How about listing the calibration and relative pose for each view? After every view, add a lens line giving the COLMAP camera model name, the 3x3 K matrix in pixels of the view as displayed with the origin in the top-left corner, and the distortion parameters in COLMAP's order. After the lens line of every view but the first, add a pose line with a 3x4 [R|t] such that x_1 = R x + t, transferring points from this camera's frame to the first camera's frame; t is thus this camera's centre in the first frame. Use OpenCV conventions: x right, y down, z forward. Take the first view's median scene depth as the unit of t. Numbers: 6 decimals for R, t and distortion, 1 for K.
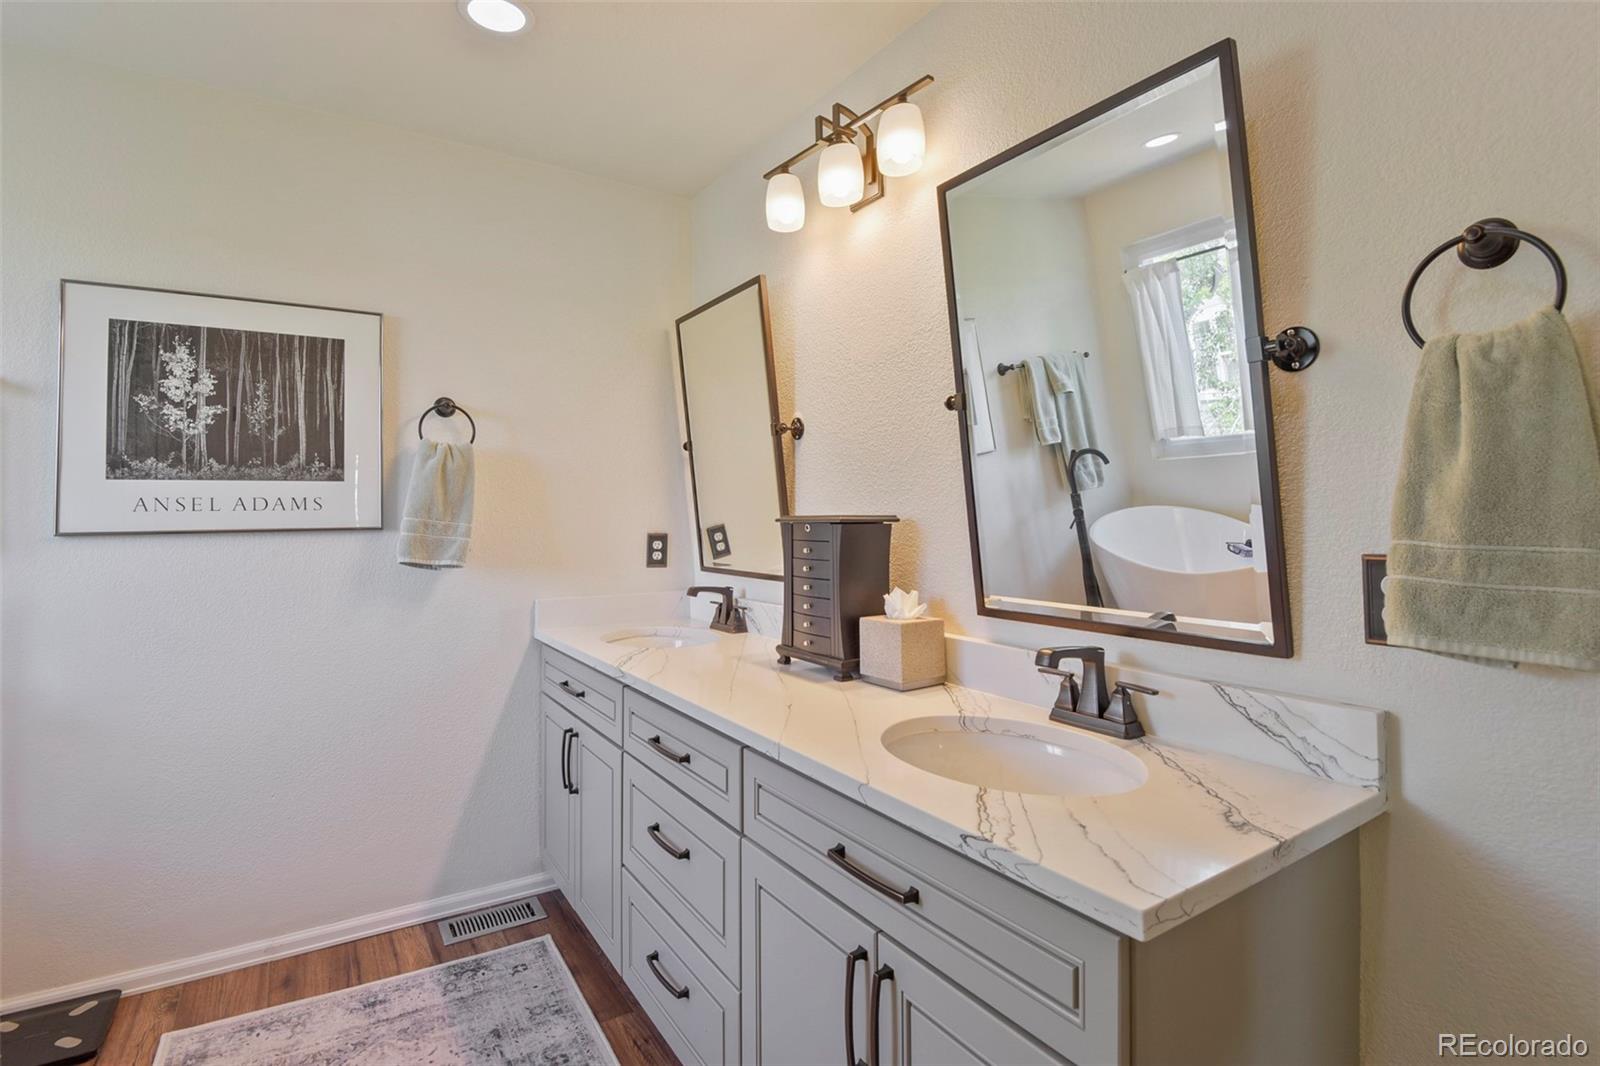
lens RADIAL K [[744.5, 0, 796.0], [0, 744.5, 500.6], [0, 0, 1]] dist [-0.001406, -0.009457]
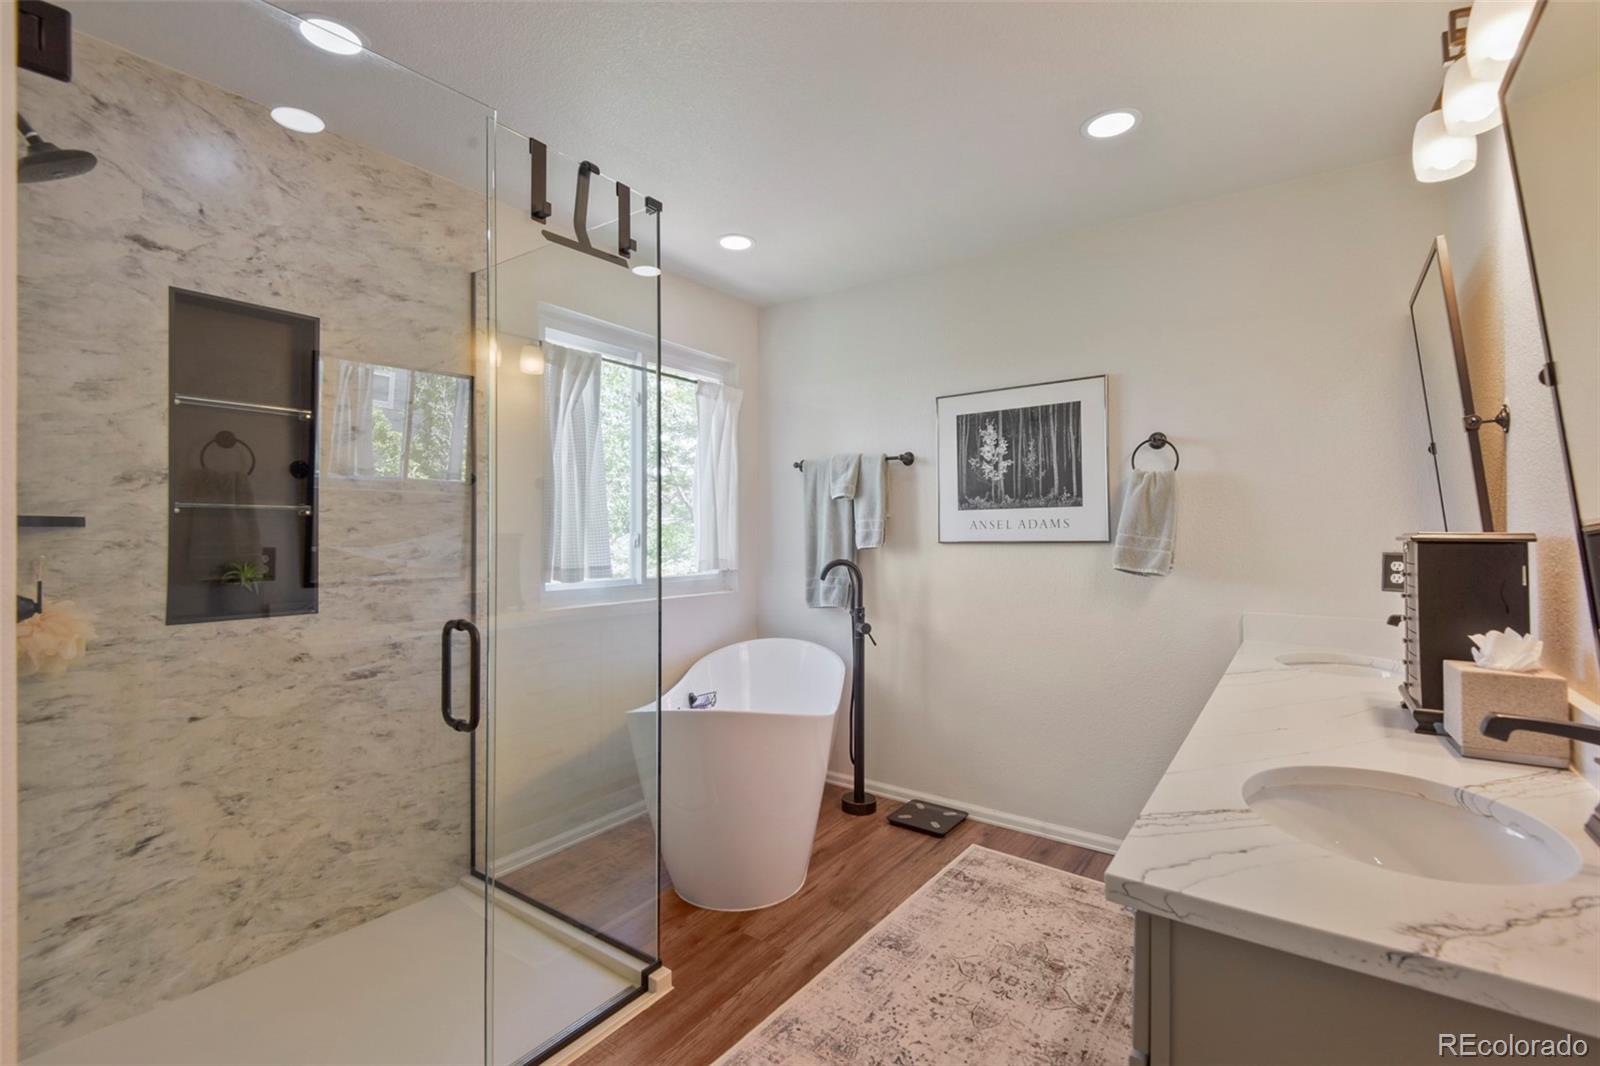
lens RADIAL K [[728.3, 0, 803.3], [0, 728.3, 545.1], [0, 0, 1]] dist [0.039245, -0.027802]
pose [[0.362867, 0.019748, -0.931632, 0.478157], [0.019158, 0.999406, 0.028647, -0.003665], [0.931644, -0.028244, 0.362273, 0.049861]]
